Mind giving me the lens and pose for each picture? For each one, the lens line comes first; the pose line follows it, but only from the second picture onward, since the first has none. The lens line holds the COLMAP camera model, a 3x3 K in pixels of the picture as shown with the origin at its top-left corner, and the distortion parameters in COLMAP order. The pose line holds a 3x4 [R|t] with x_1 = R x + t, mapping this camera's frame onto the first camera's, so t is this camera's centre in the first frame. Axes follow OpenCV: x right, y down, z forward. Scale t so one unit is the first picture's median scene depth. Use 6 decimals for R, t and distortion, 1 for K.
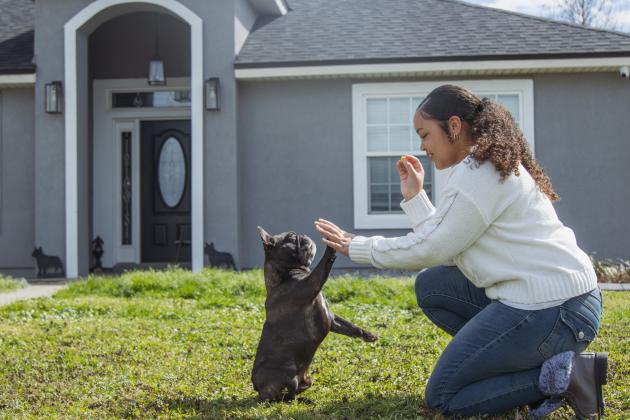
lens RADIAL K [[1244.9, 0, 315.6], [0, 1244.9, 206.5], [0, 0, 1]] dist [0.158373, 0.000000]
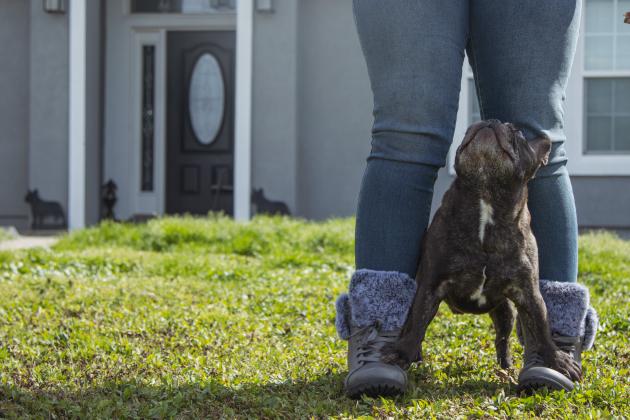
lens RADIAL K [[1339.8, 0, 313.2], [0, 1339.8, 206.0], [0, 0, 1]] dist [0.132166, 0.000000]
pose [[0.999718, 0.018382, -0.015034, -0.040013], [-0.018064, 0.999616, 0.021033, 0.022586], [0.015415, -0.020755, 0.999666, 0.191925]]
